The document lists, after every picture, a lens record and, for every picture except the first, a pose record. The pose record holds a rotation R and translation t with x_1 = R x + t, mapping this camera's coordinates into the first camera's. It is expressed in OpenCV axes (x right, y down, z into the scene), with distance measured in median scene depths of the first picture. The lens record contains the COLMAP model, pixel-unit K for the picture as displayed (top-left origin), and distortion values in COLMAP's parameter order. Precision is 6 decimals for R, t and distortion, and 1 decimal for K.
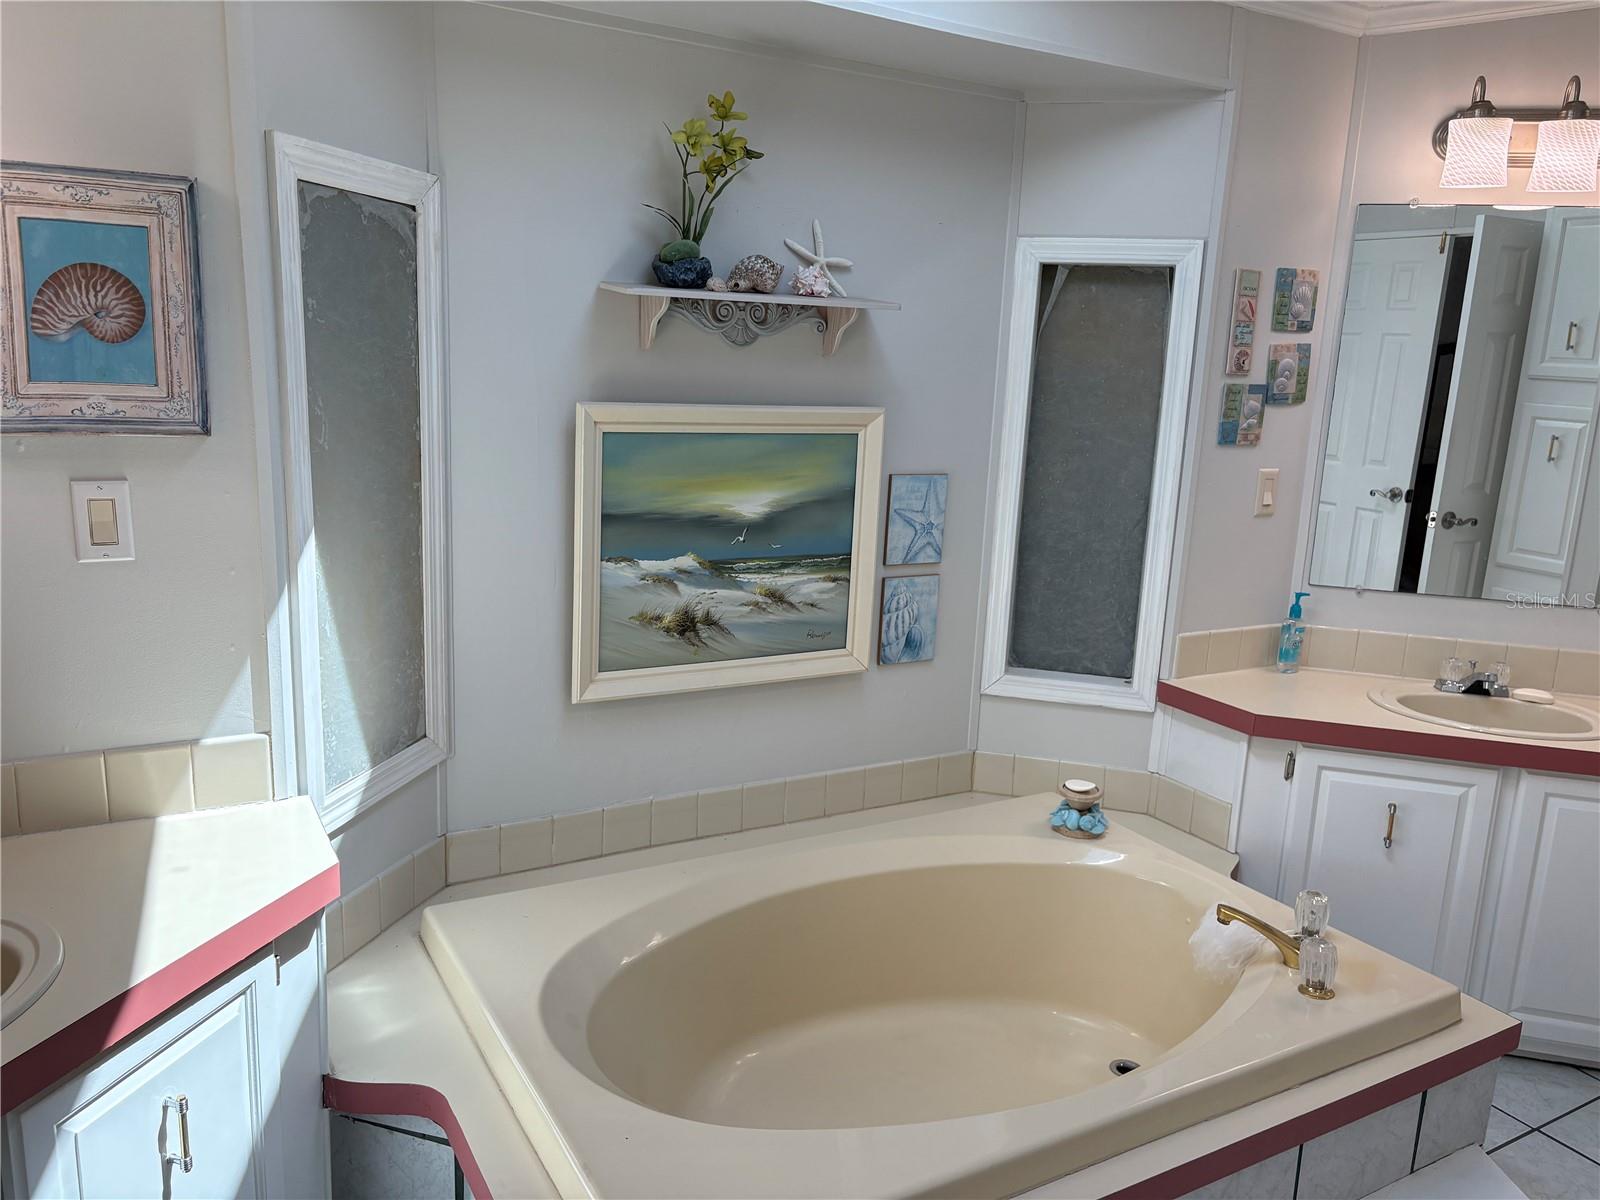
lens RADIAL K [[1224.5, 0, 806.4], [0, 1224.5, 604.3], [0, 0, 1]] dist [0.049774, -0.051144]
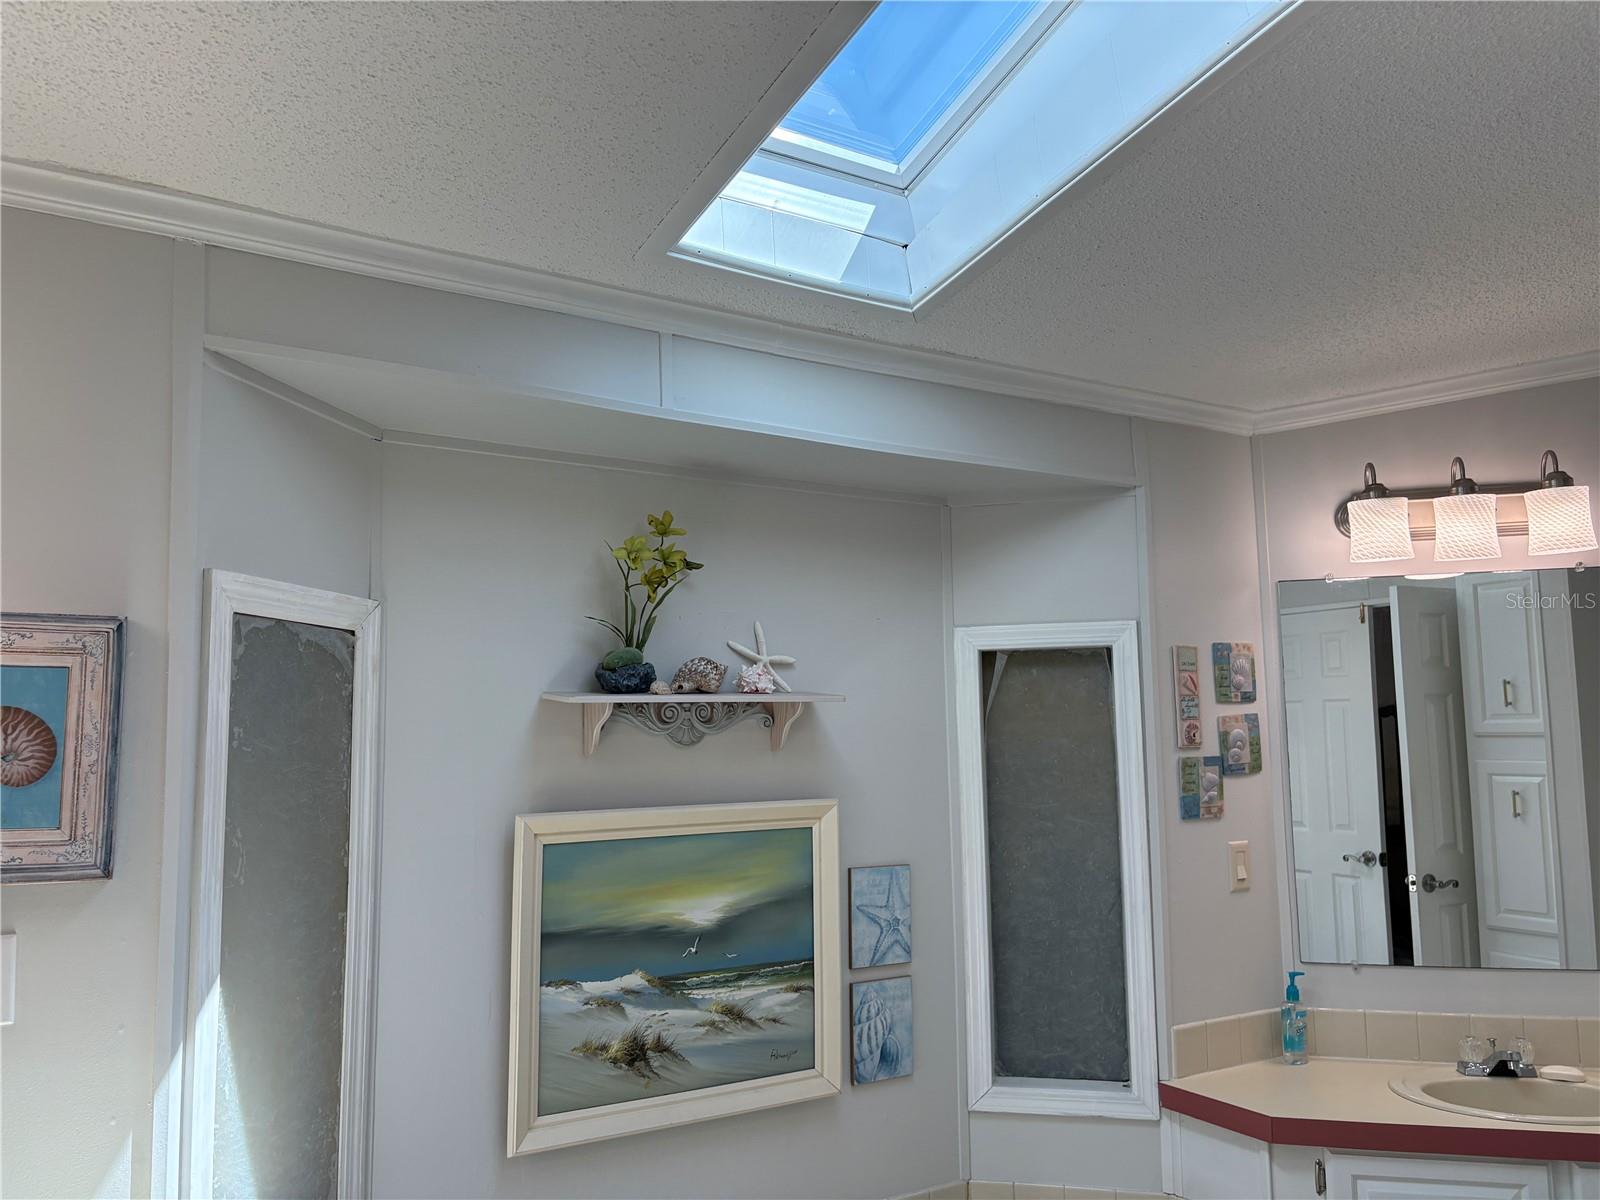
lens RADIAL K [[1203.6, 0, 802.1], [0, 1203.6, 613.9], [0, 0, 1]] dist [0.040548, -0.040274]
pose [[0.998078, -0.054580, 0.029358, 0.015807], [0.060949, 0.950259, -0.305441, -0.010896], [-0.011226, 0.306643, 0.951758, 0.045709]]
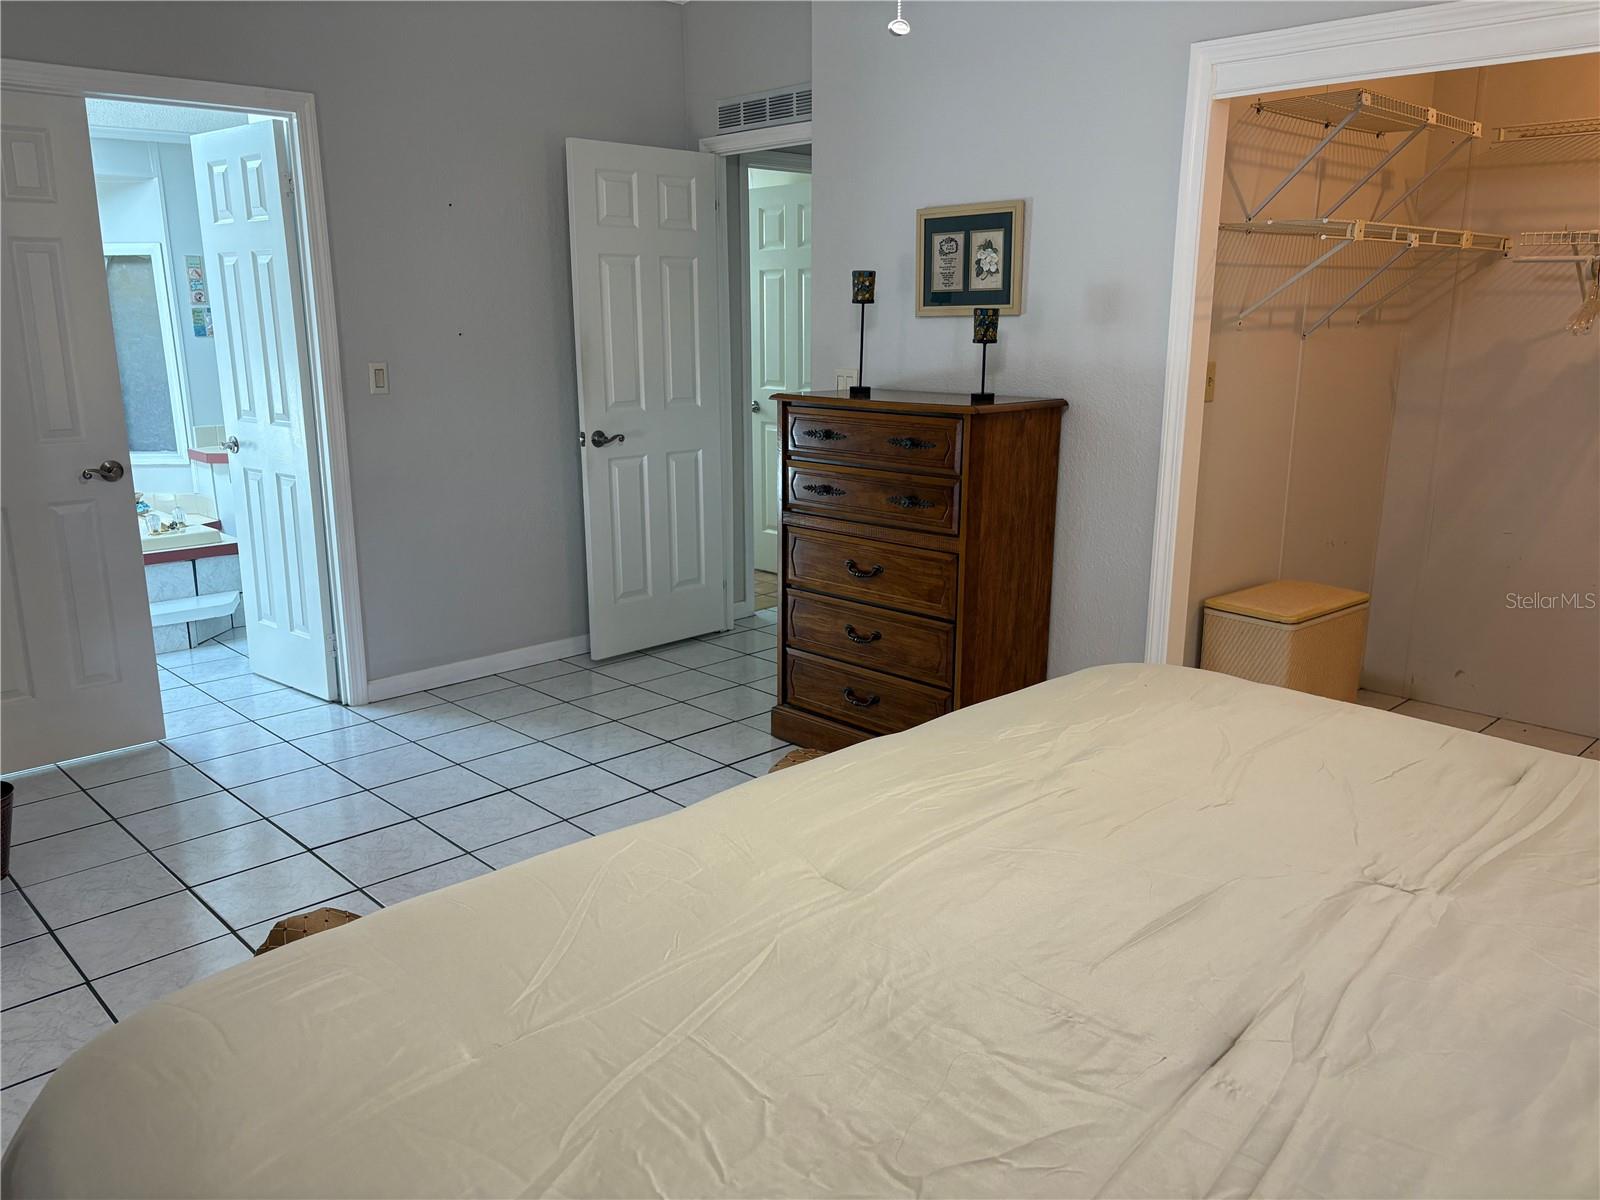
lens RADIAL K [[1219.2, 0, 807.2], [0, 1219.2, 594.9], [0, 0, 1]] dist [0.037244, -0.042599]
pose [[0.969908, -0.100776, 0.221637, 0.925393], [0.093522, 0.994688, 0.043011, 0.359886], [-0.224794, -0.020989, 0.974180, -1.479373]]
